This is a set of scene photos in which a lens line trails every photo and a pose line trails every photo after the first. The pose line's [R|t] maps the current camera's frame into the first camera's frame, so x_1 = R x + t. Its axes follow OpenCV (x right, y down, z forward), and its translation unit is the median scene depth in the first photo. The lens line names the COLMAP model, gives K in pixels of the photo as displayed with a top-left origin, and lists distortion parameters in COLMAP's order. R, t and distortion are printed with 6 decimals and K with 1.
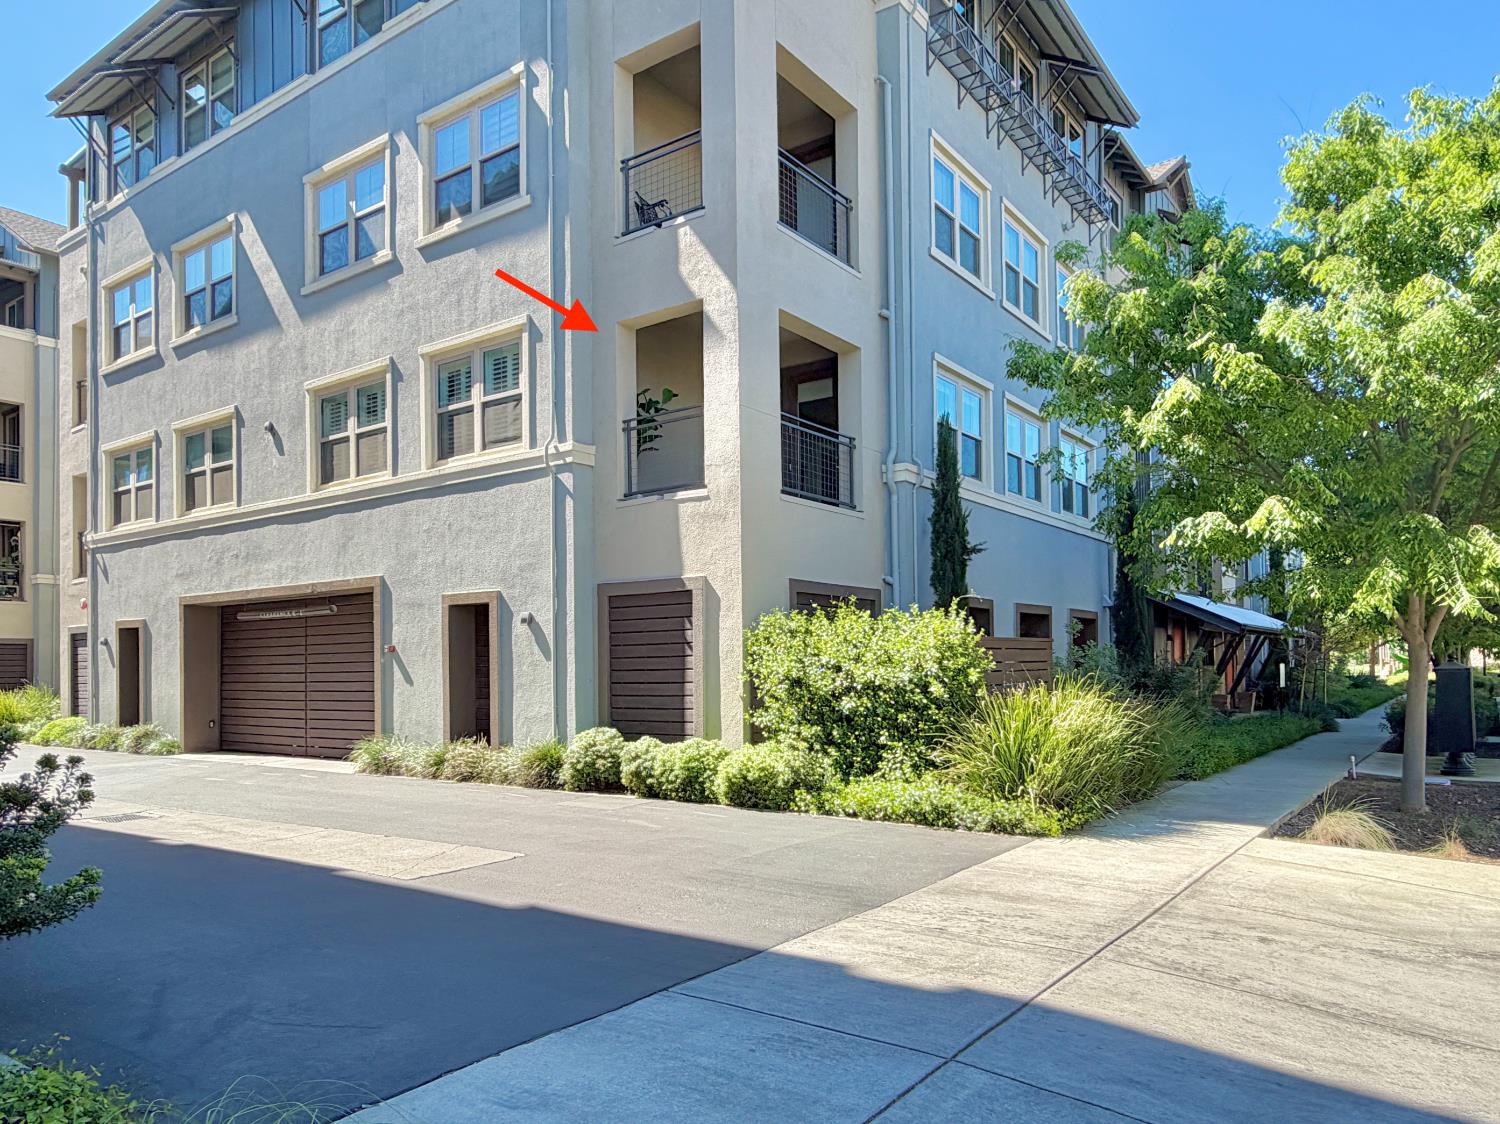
lens RADIAL K [[1018.3, 0, 750.0], [0, 1018.3, 562.0], [0, 0, 1]] dist [-0.007040, -0.000556]
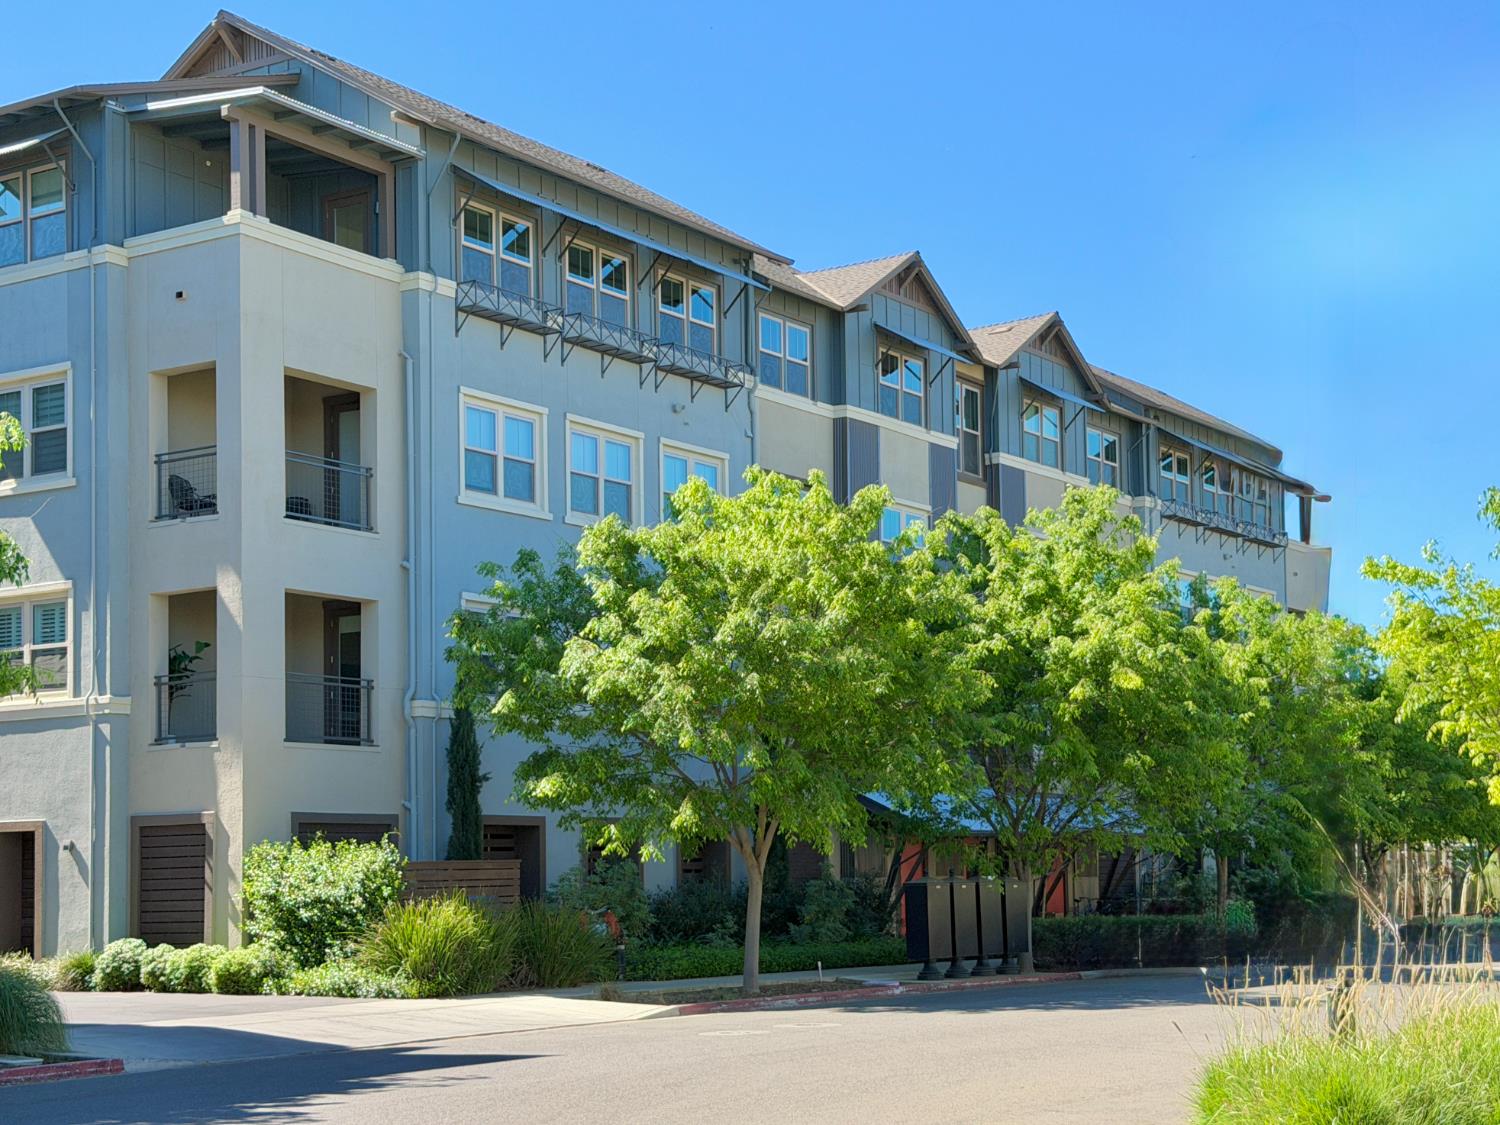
lens RADIAL K [[2331.0, 0, 750.0], [0, 2331.0, 562.5], [0, 0, 1]] dist [0.226900, -0.630215]
pose [[0.999265, 0.002911, 0.038211, 0.468584], [-0.001690, 0.999488, -0.031961, -0.188878], [-0.038284, 0.031873, 0.998758, -1.794294]]
